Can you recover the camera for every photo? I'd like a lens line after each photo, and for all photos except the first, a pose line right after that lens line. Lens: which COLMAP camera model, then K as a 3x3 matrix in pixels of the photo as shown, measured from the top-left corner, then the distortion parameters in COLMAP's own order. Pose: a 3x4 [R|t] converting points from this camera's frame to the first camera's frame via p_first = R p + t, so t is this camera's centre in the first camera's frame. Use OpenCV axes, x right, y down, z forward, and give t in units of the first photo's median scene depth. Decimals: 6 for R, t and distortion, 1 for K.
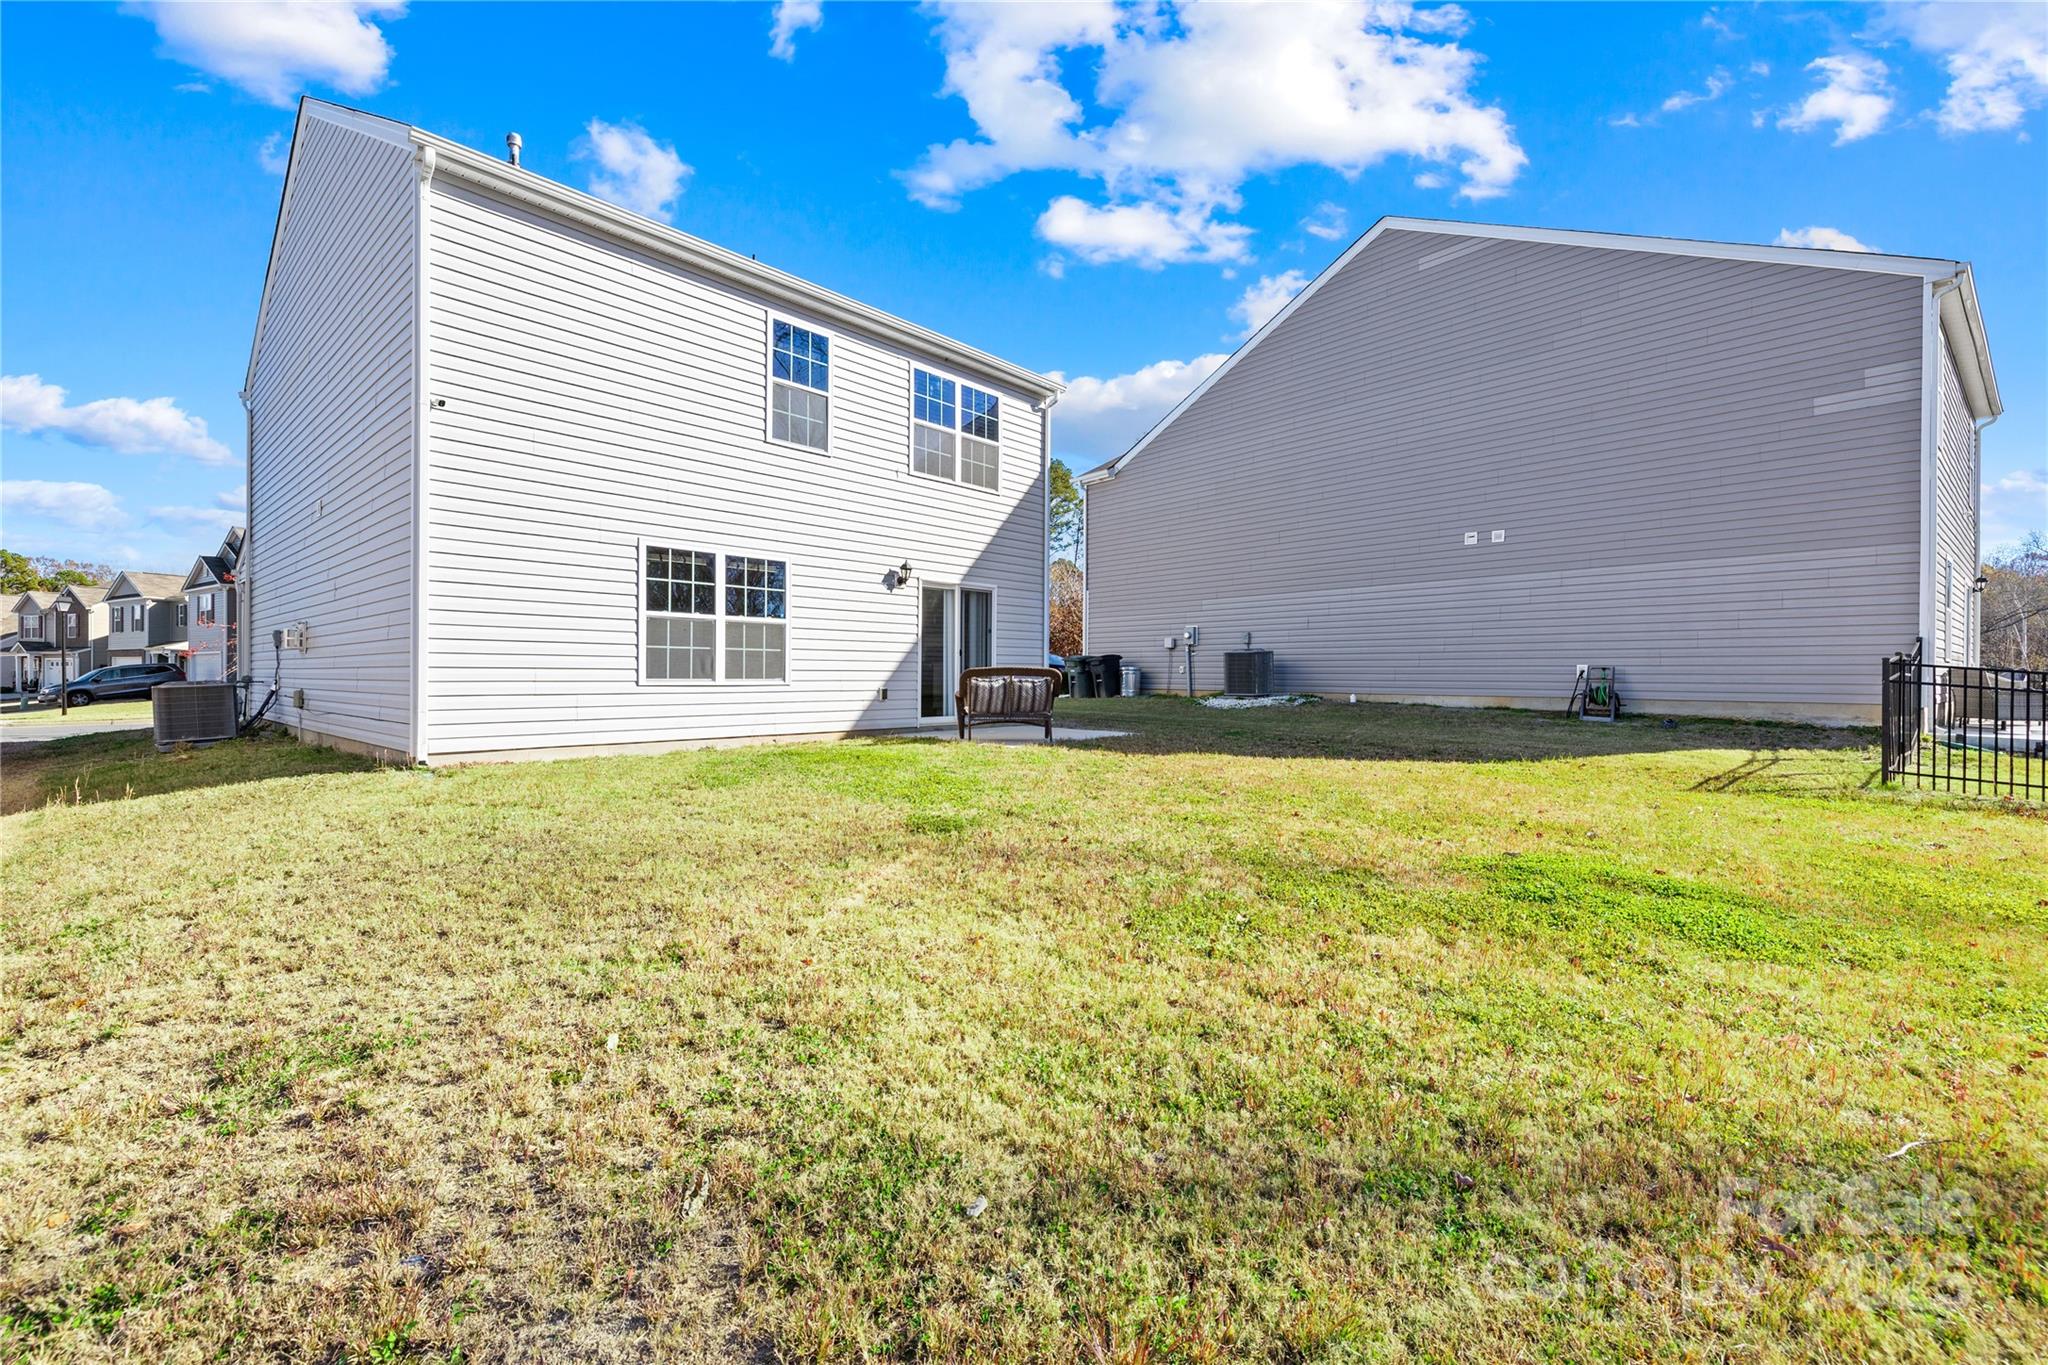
lens RADIAL K [[864.6, 0, 1024.0], [0, 864.6, 682.5], [0, 0, 1]] dist [0.001183, 0.000106]
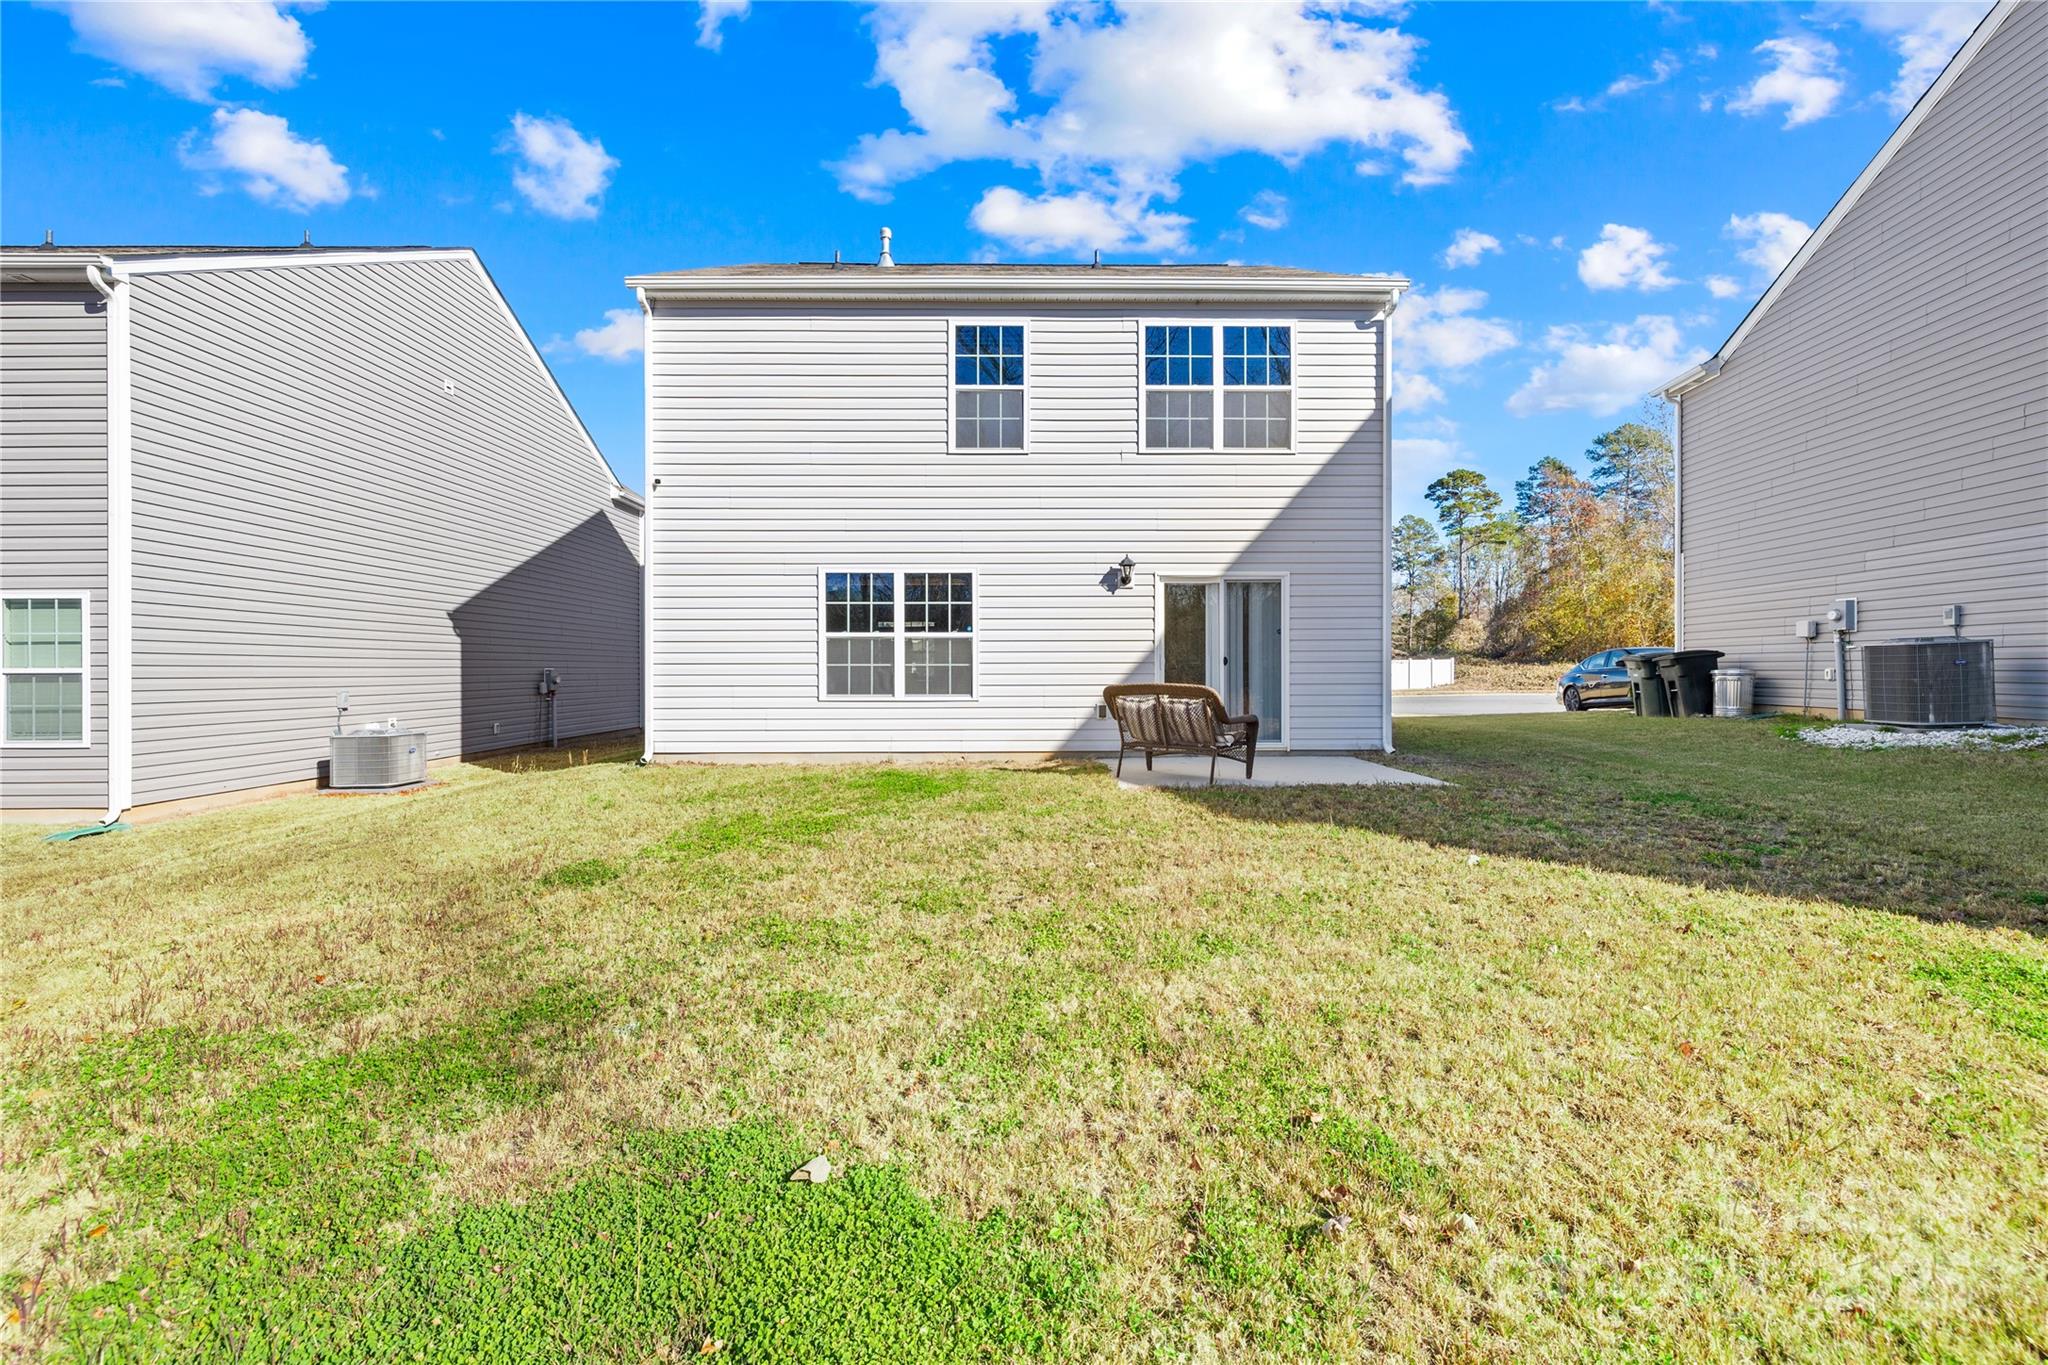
lens RADIAL K [[749.7, 0, 1024.0], [0, 749.7, 682.5], [0, 0, 1]] dist [-0.000651, -0.000001]
pose [[0.678454, 0.000810, -0.734642, 0.372713], [-0.000345, 1.000000, 0.000784, -0.017818], [0.734643, -0.000279, 0.678454, 0.467761]]
